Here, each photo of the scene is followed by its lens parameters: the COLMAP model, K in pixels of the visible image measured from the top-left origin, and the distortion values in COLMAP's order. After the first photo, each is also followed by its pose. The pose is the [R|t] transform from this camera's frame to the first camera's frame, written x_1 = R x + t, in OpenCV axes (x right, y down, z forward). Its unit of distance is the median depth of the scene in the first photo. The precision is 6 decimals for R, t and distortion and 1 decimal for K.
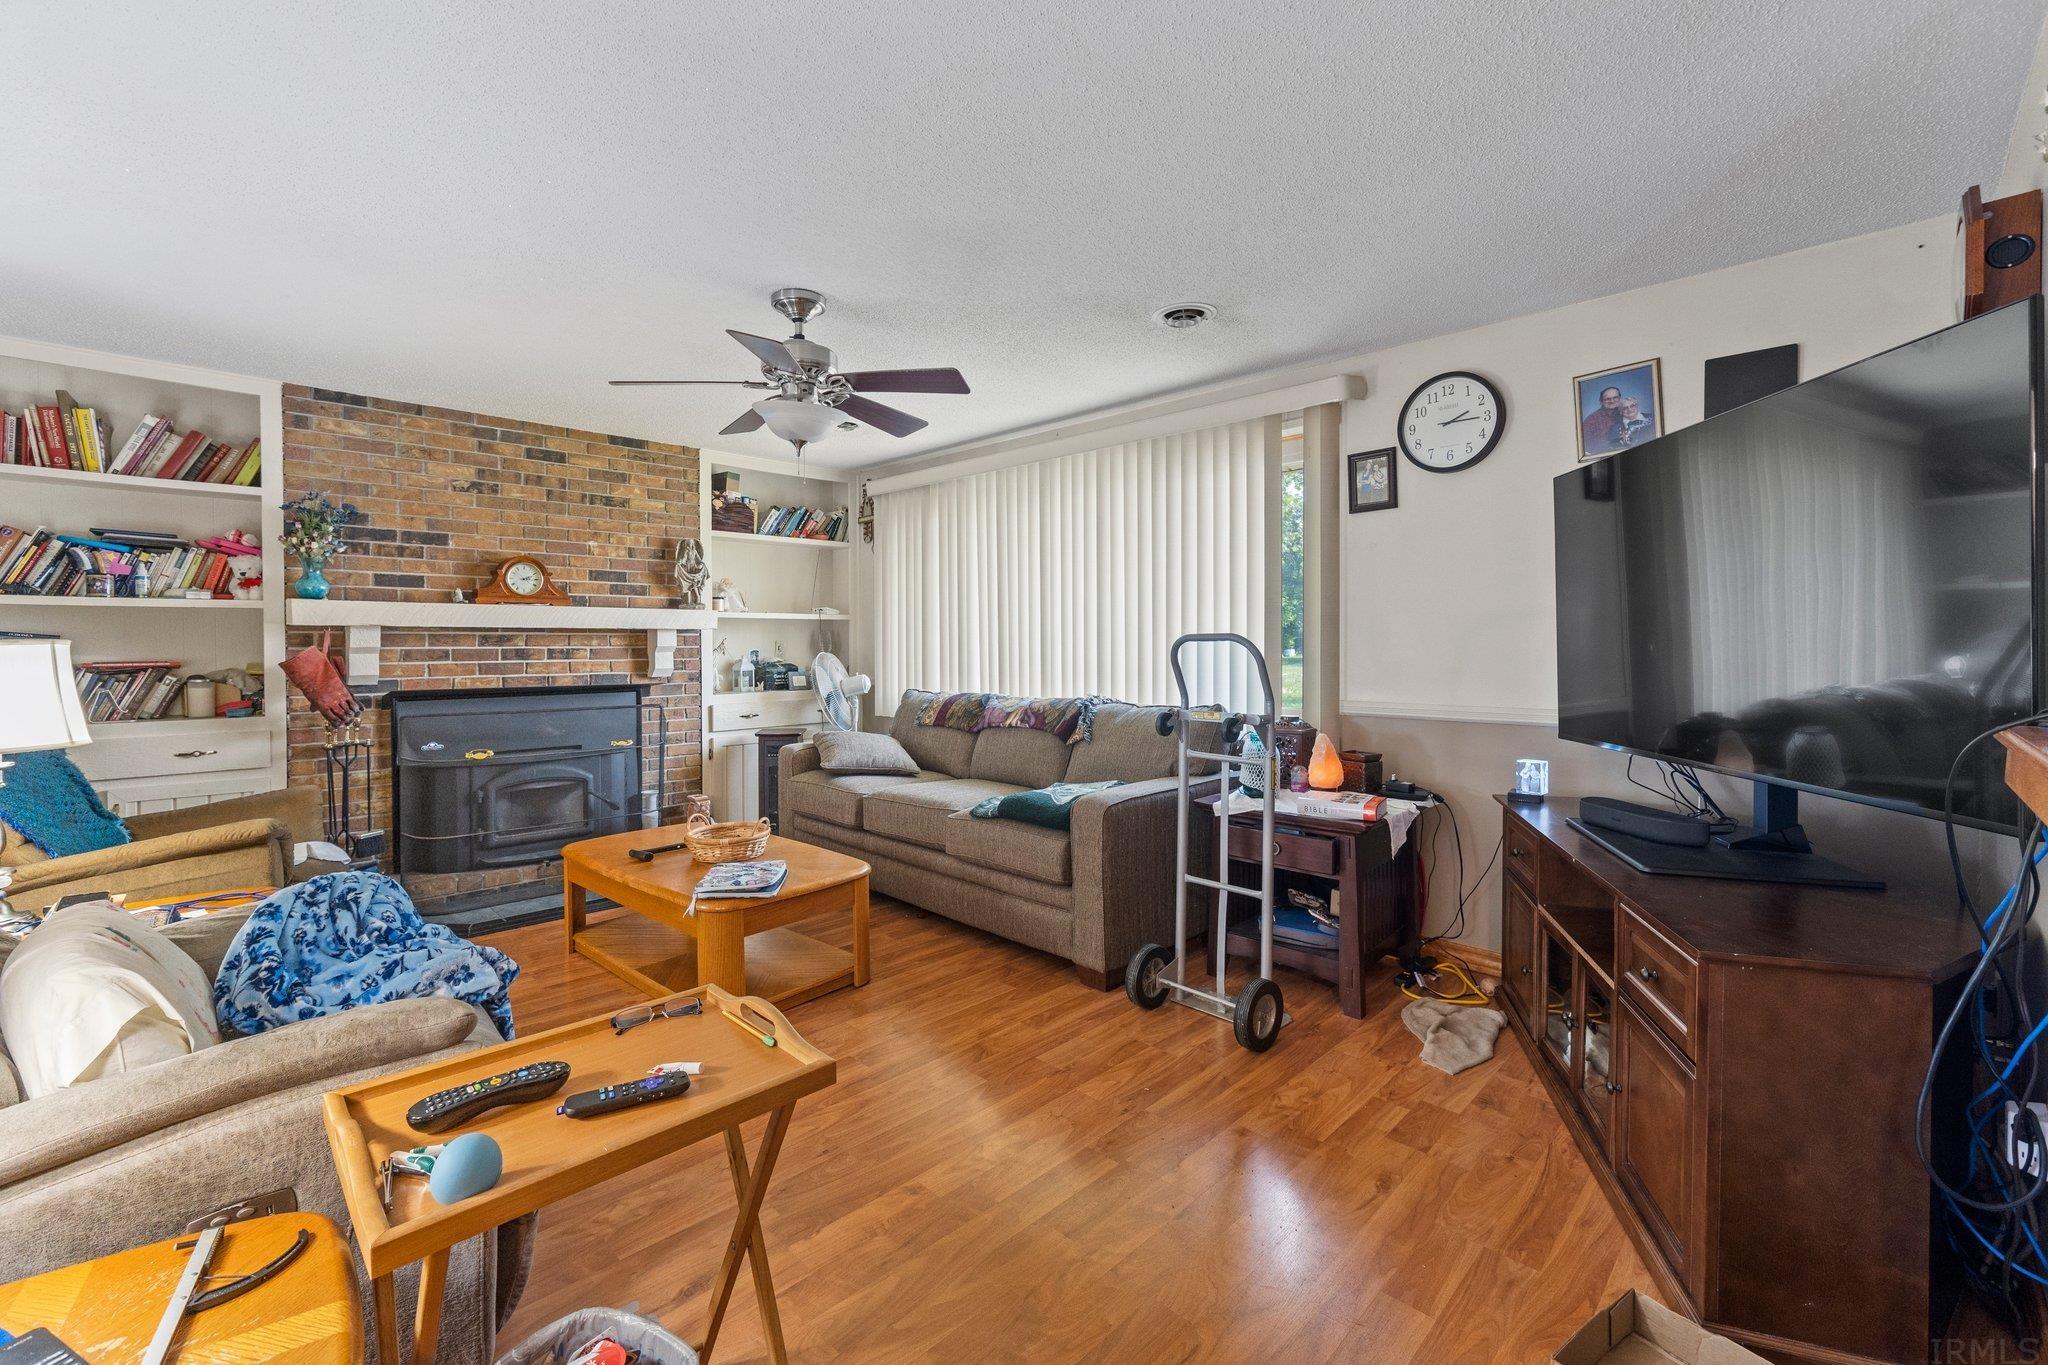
lens RADIAL K [[881.2, 0, 992.3], [0, 881.2, 663.5], [0, 0, 1]] dist [-0.010458, 0.003702]
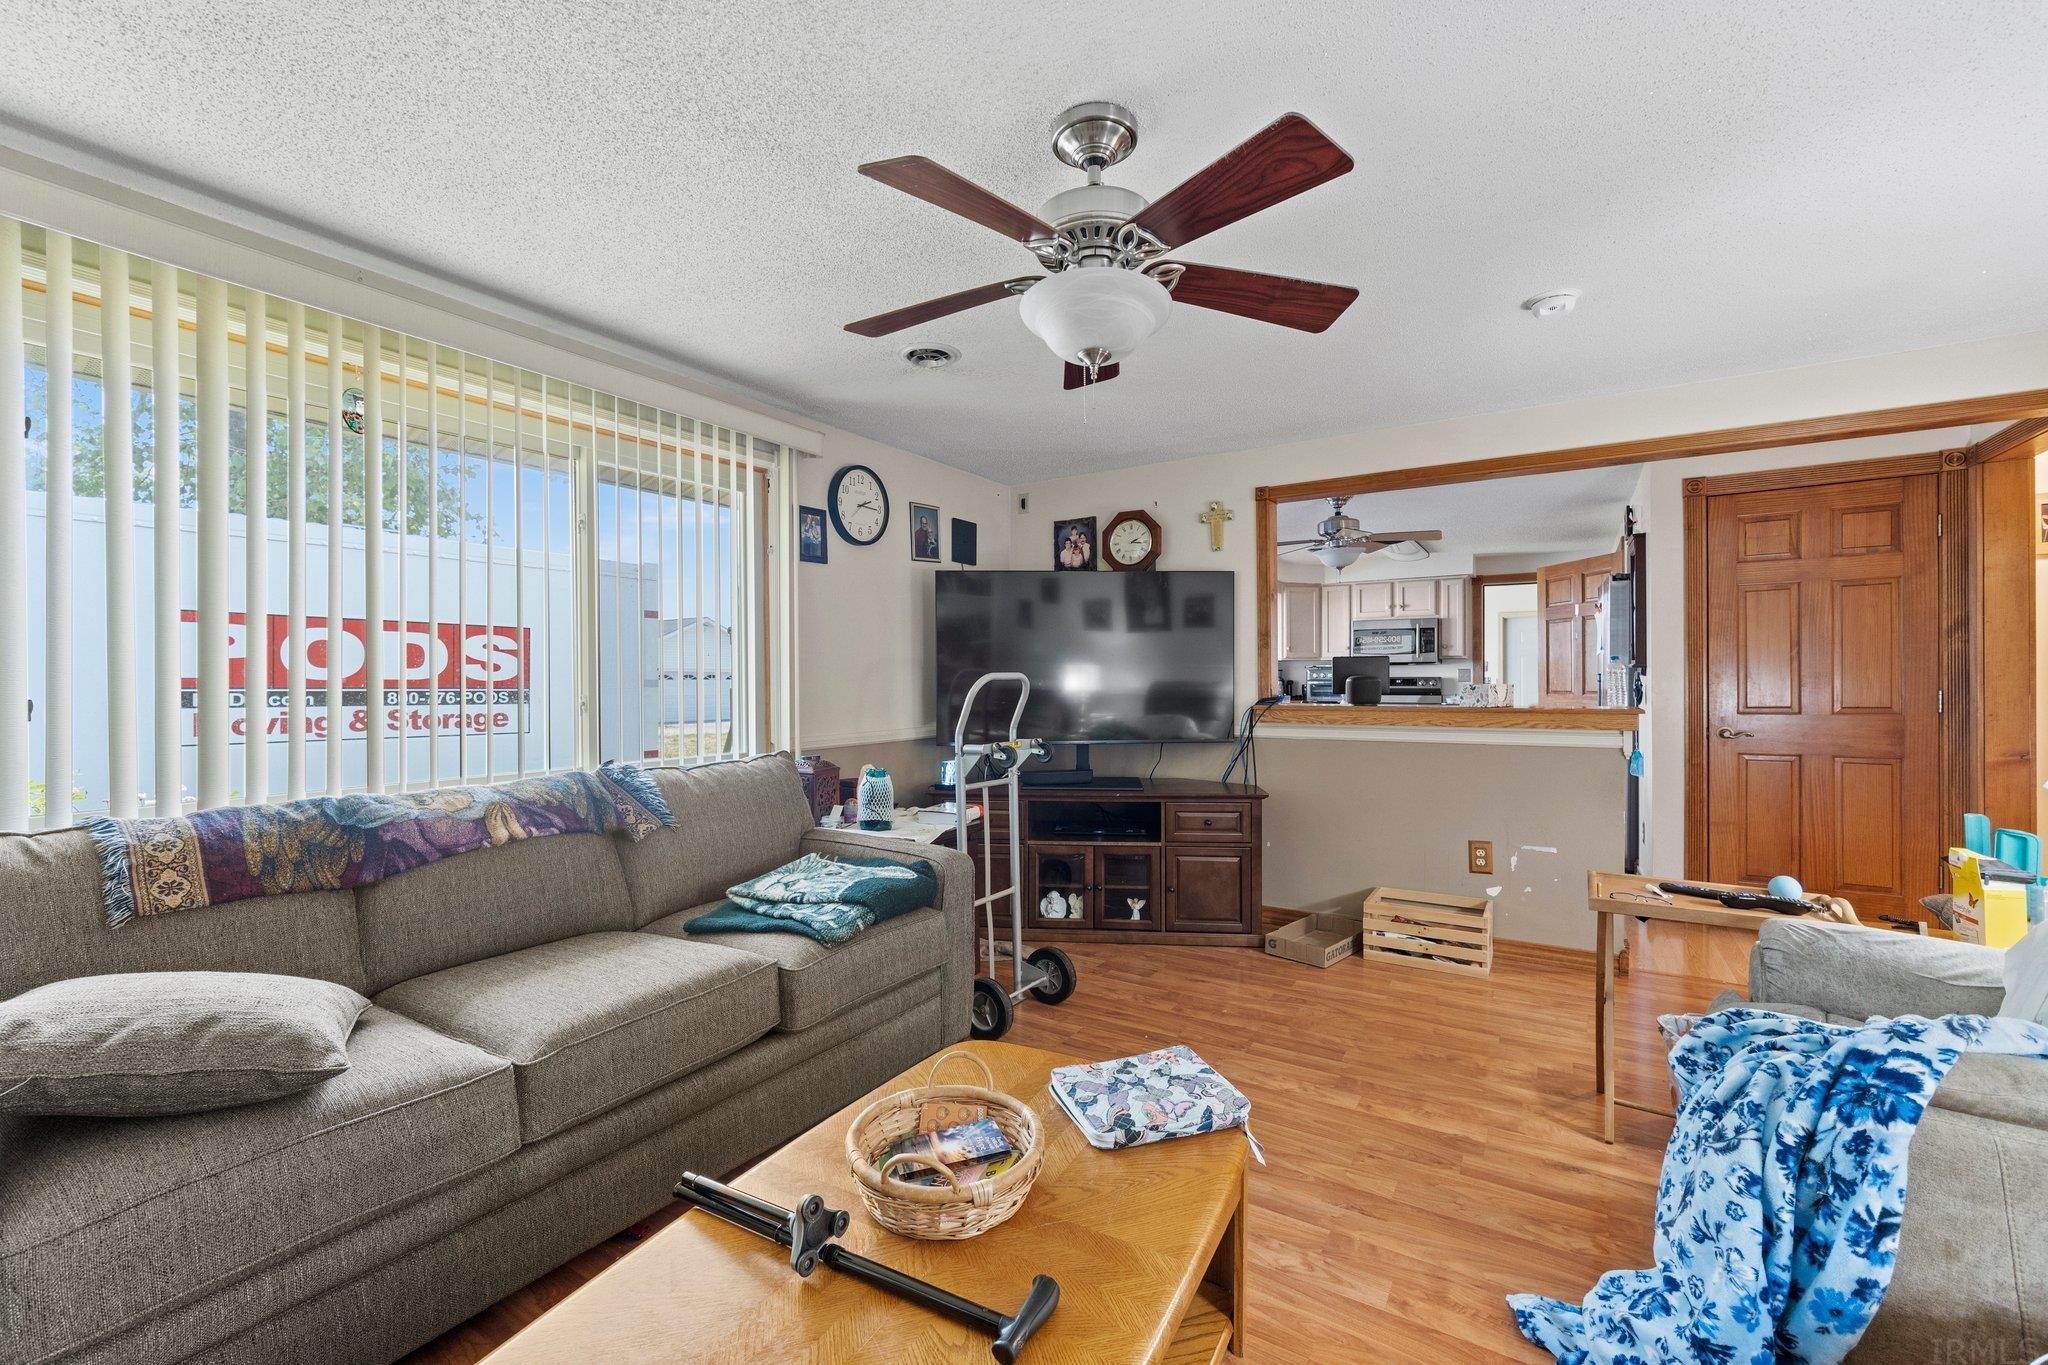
lens RADIAL K [[881.2, 0, 1003.5], [0, 881.2, 677.3], [0, 0, 1]] dist [-0.010458, 0.003702]
pose [[-0.248832, 0.002148, 0.968544, -0.808104], [0.022648, 0.999737, 0.003602, -0.032012], [-0.968282, 0.022832, -0.248816, 1.220393]]
